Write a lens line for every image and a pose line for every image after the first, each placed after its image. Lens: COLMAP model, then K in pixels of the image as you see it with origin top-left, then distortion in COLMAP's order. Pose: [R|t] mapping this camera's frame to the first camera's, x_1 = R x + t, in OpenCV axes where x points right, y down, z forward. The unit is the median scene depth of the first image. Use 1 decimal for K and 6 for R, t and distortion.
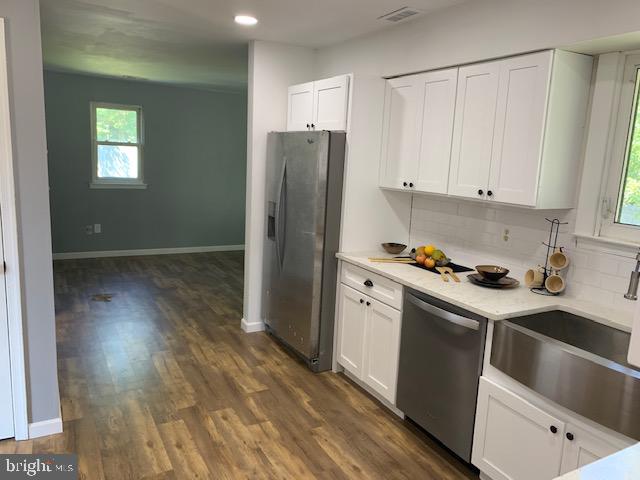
lens RADIAL K [[487.0, 0, 319.6], [0, 487.0, 238.8], [0, 0, 1]] dist [0.031175, -0.035621]
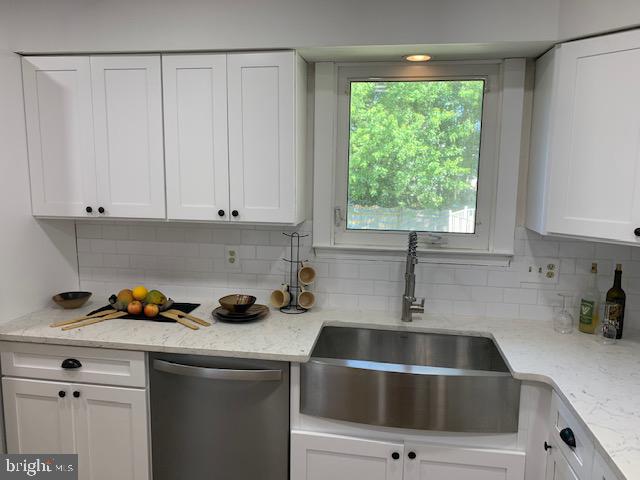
lens RADIAL K [[487.0, 0, 317.6], [0, 487.0, 238.6], [0, 0, 1]] dist [0.031175, -0.035621]
pose [[0.617301, -0.149393, 0.772412, -0.202839], [0.149746, 0.986168, 0.071061, -0.082490], [-0.772344, 0.071799, 0.631133, 0.343604]]
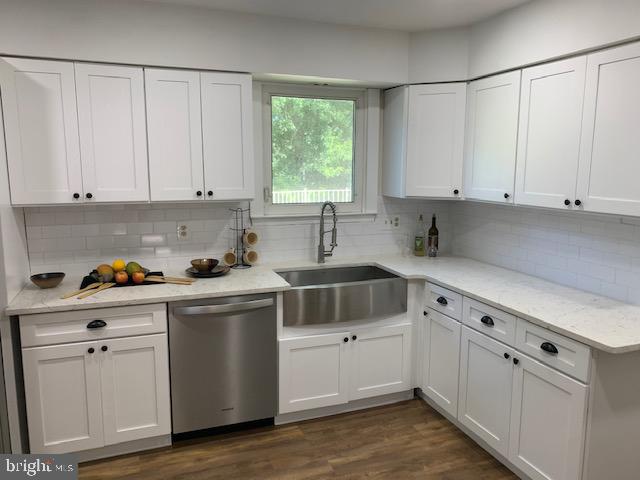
lens RADIAL K [[487.0, 0, 319.2], [0, 487.0, 238.2], [0, 0, 1]] dist [0.031175, -0.035621]
pose [[0.146330, -0.198390, 0.969138, -0.657857], [0.170819, 0.970035, 0.172782, -0.133907], [-0.974376, 0.140264, 0.175834, 0.545017]]
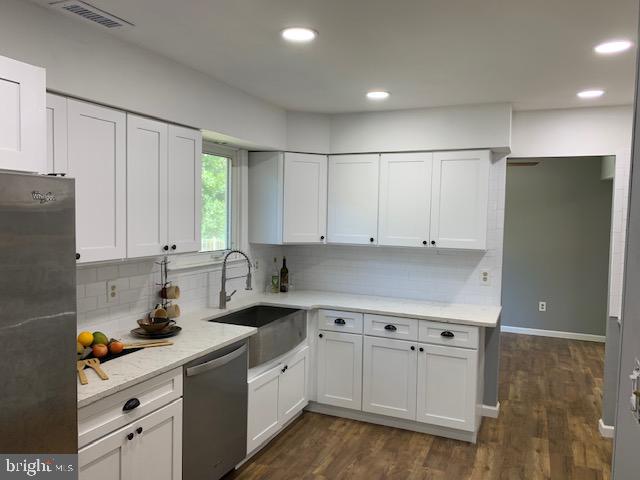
lens RADIAL K [[487.0, 0, 317.2], [0, 487.0, 242.1], [0, 0, 1]] dist [0.031175, -0.035621]
pose [[-0.599995, -0.112301, 0.792082, -0.636087], [0.087071, 0.975050, 0.204198, -0.274849], [-0.795251, 0.191485, -0.575247, 1.276342]]
